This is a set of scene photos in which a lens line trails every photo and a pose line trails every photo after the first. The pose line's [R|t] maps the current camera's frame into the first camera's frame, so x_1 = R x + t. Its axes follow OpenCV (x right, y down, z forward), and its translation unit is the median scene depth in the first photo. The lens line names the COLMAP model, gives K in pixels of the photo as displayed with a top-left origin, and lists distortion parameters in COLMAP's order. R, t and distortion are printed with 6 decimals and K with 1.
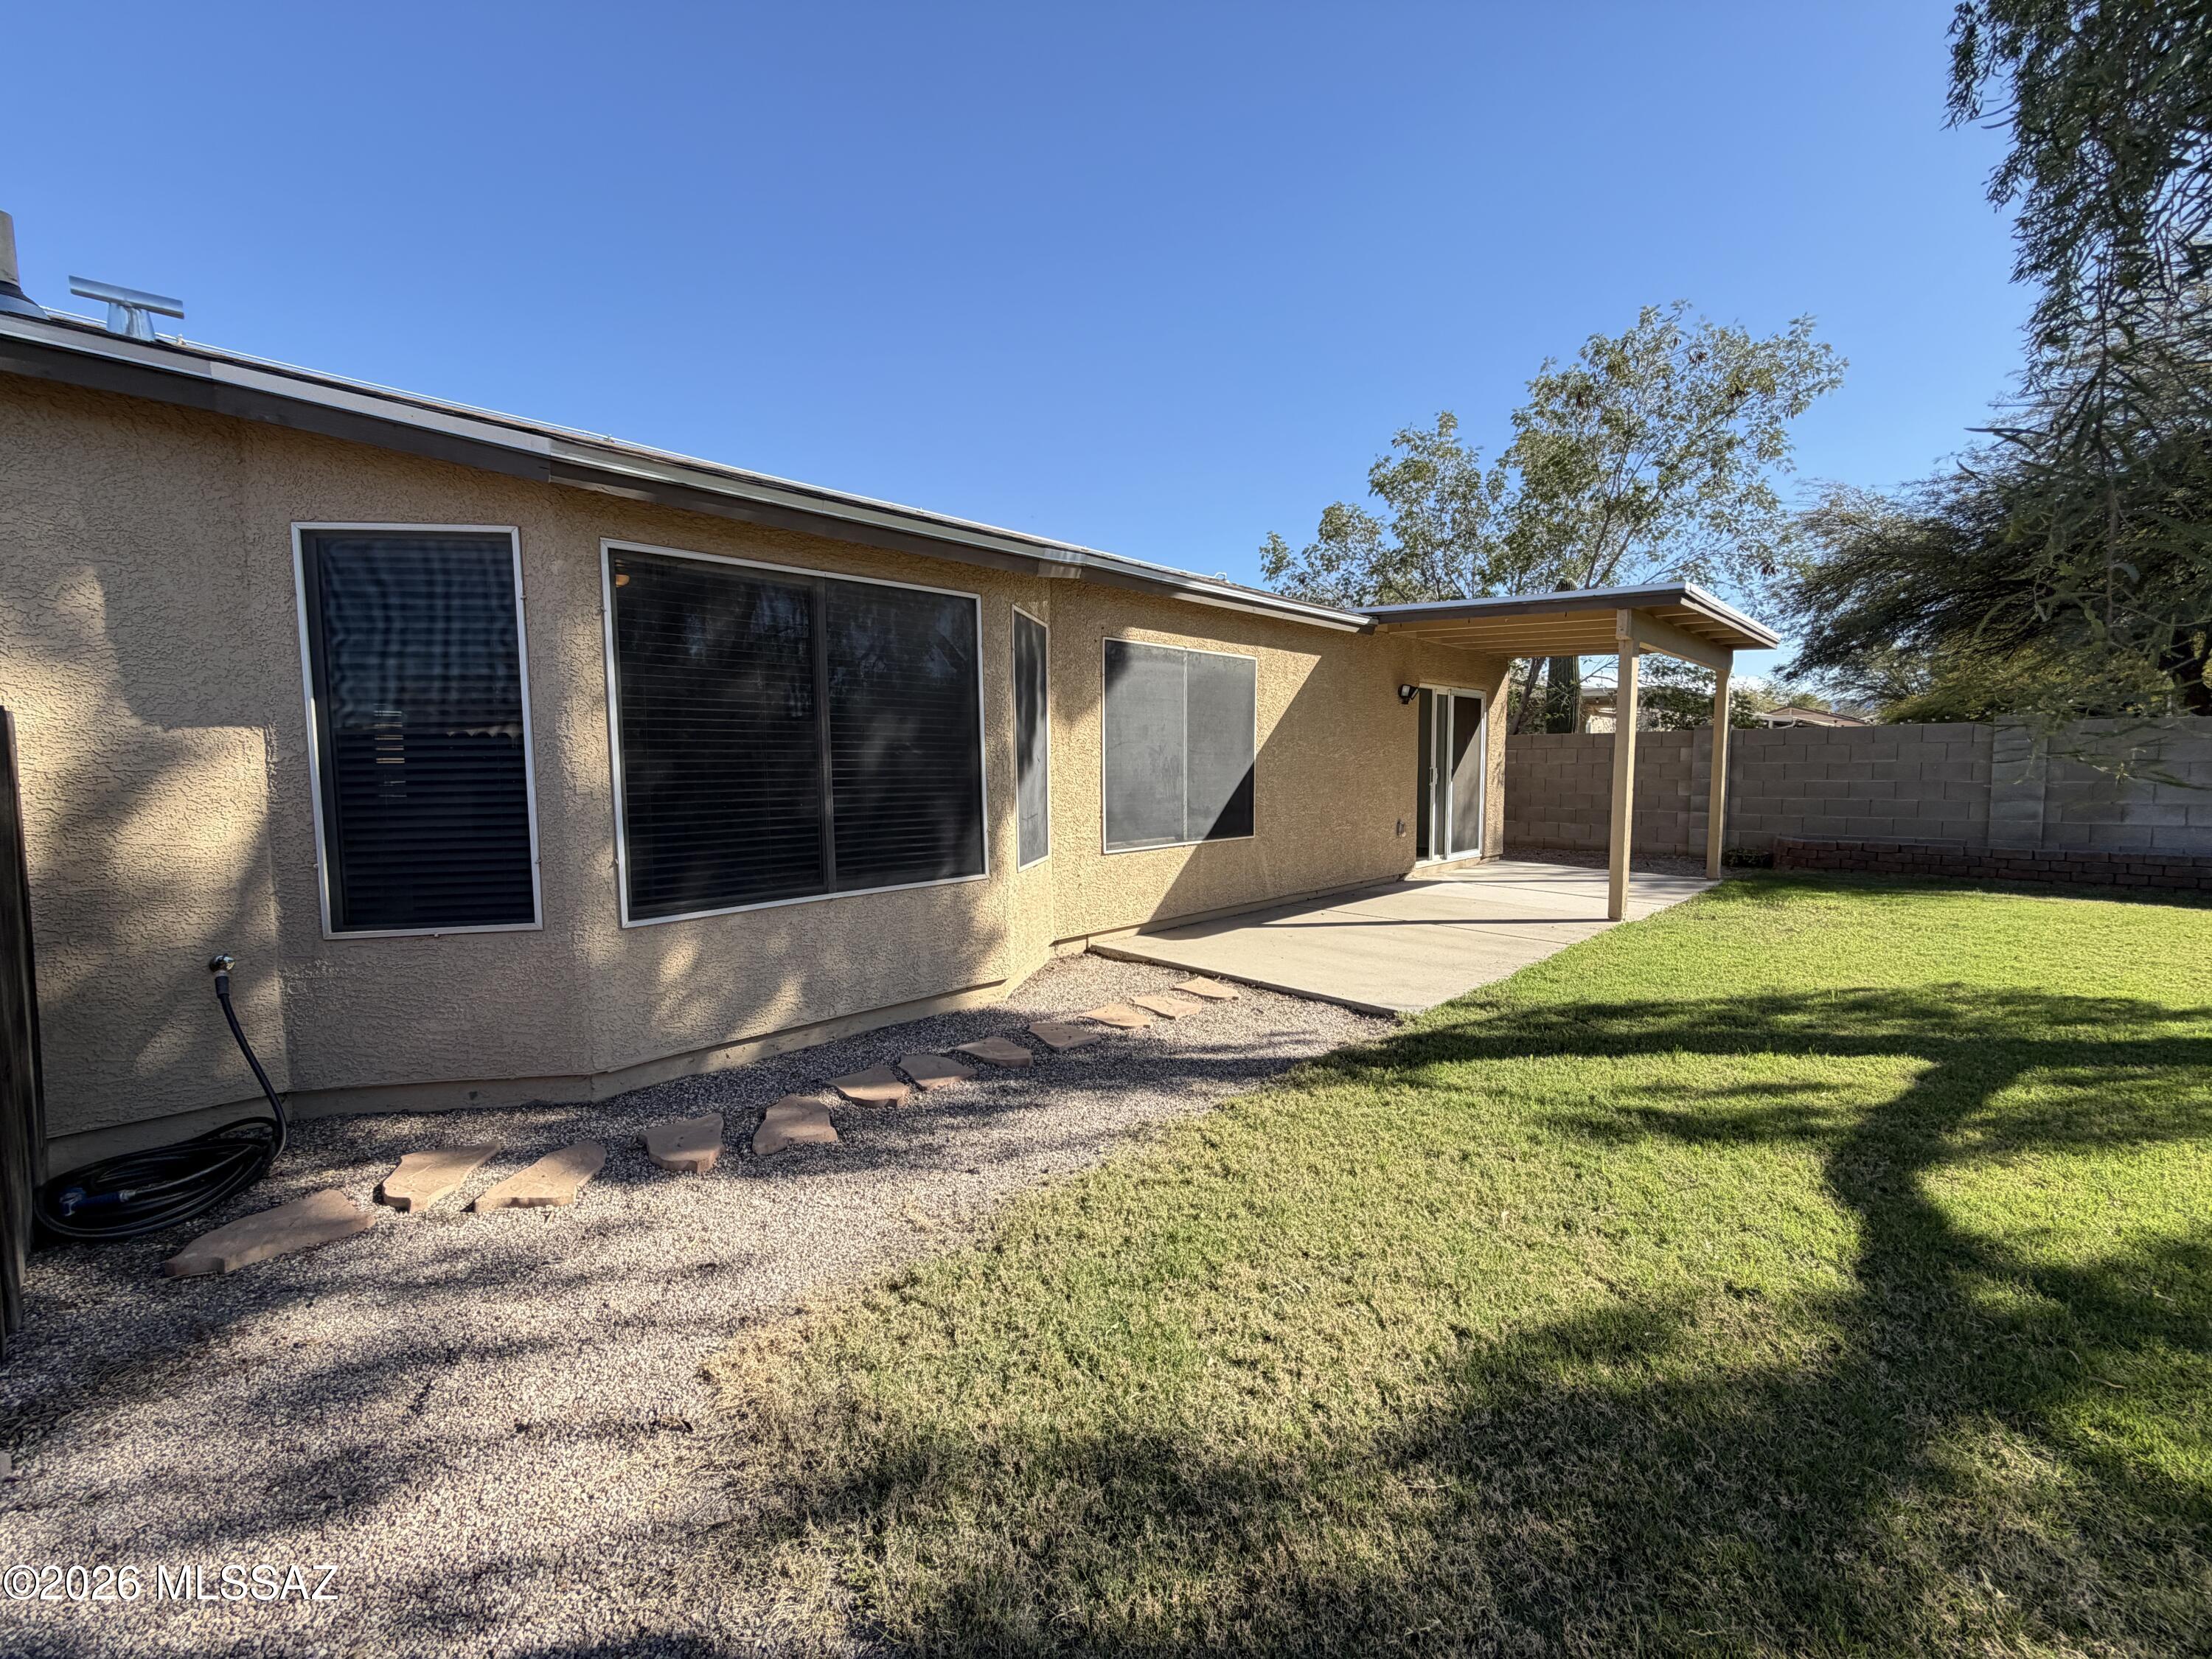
lens RADIAL K [[886.0, 0, 1093.8], [0, 886.0, 828.0], [0, 0, 1]] dist [0.000003, 0.000502]
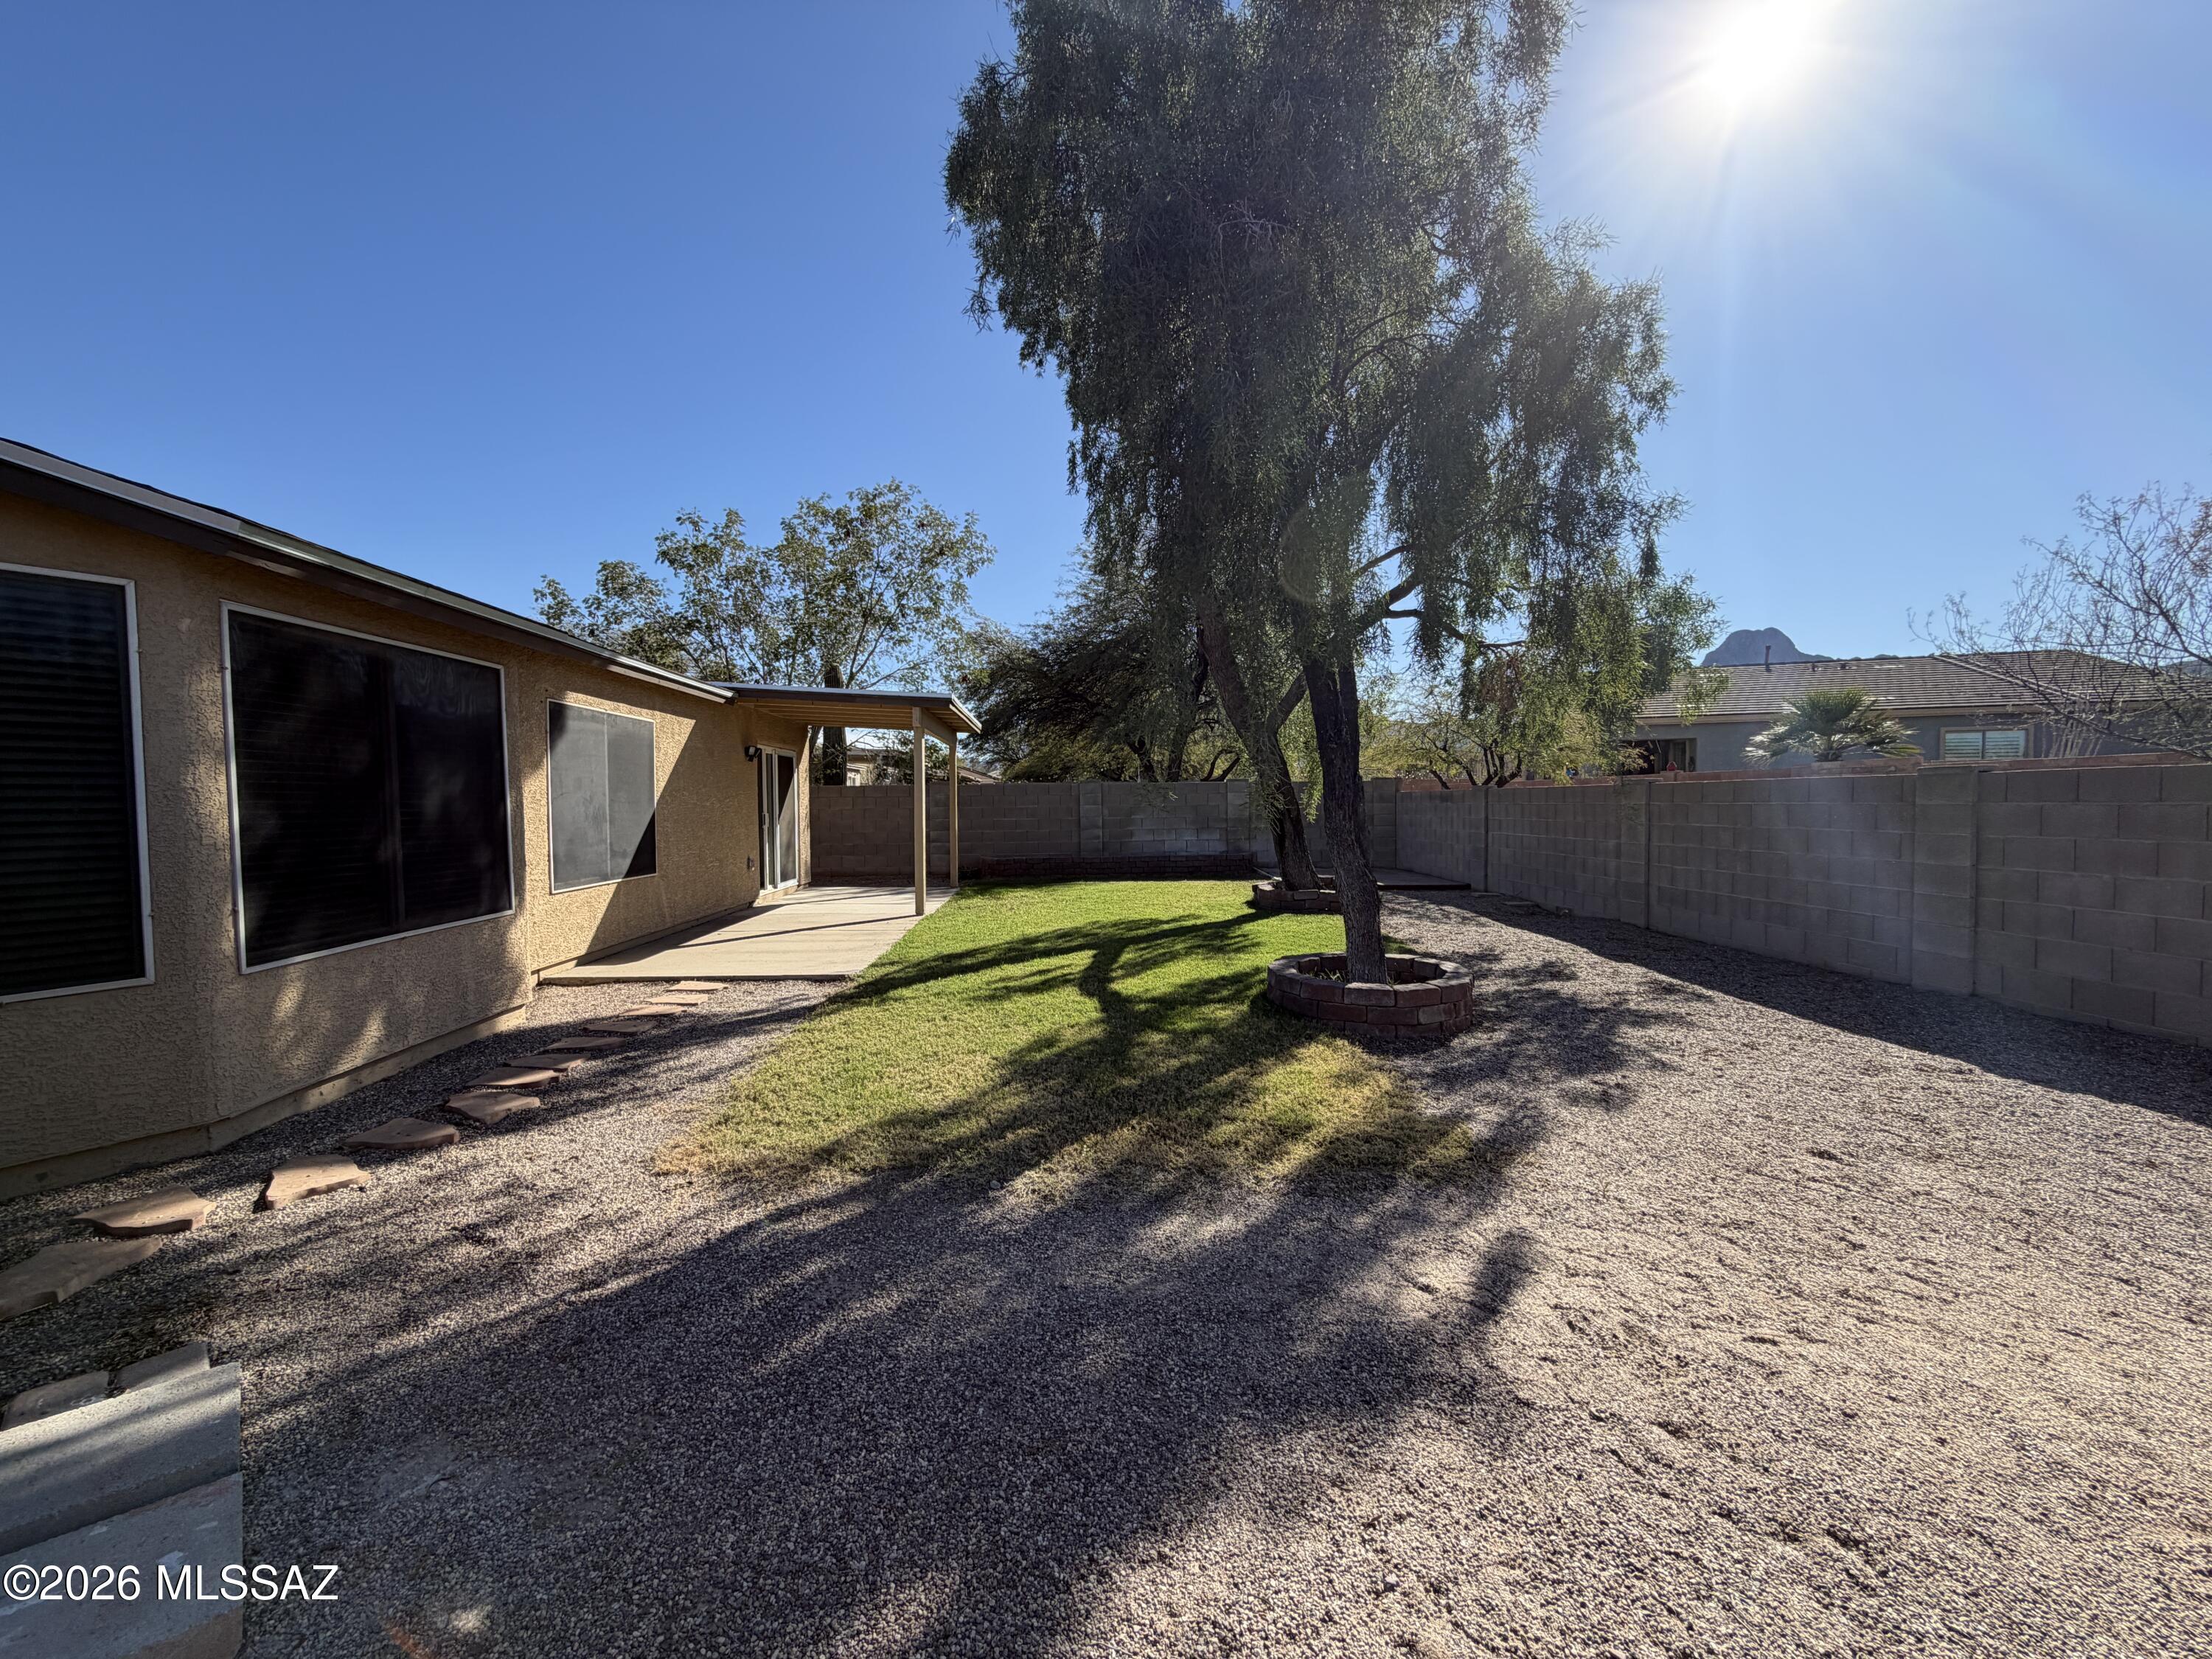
lens RADIAL K [[886.0, 0, 1109.2], [0, 886.0, 831.8], [0, 0, 1]] dist [0.000003, 0.000502]
pose [[0.659089, -0.025293, 0.751639, -0.398279], [0.061307, 0.997915, -0.020177, 0.018783], [-0.749562, 0.059379, 0.659266, -0.277624]]
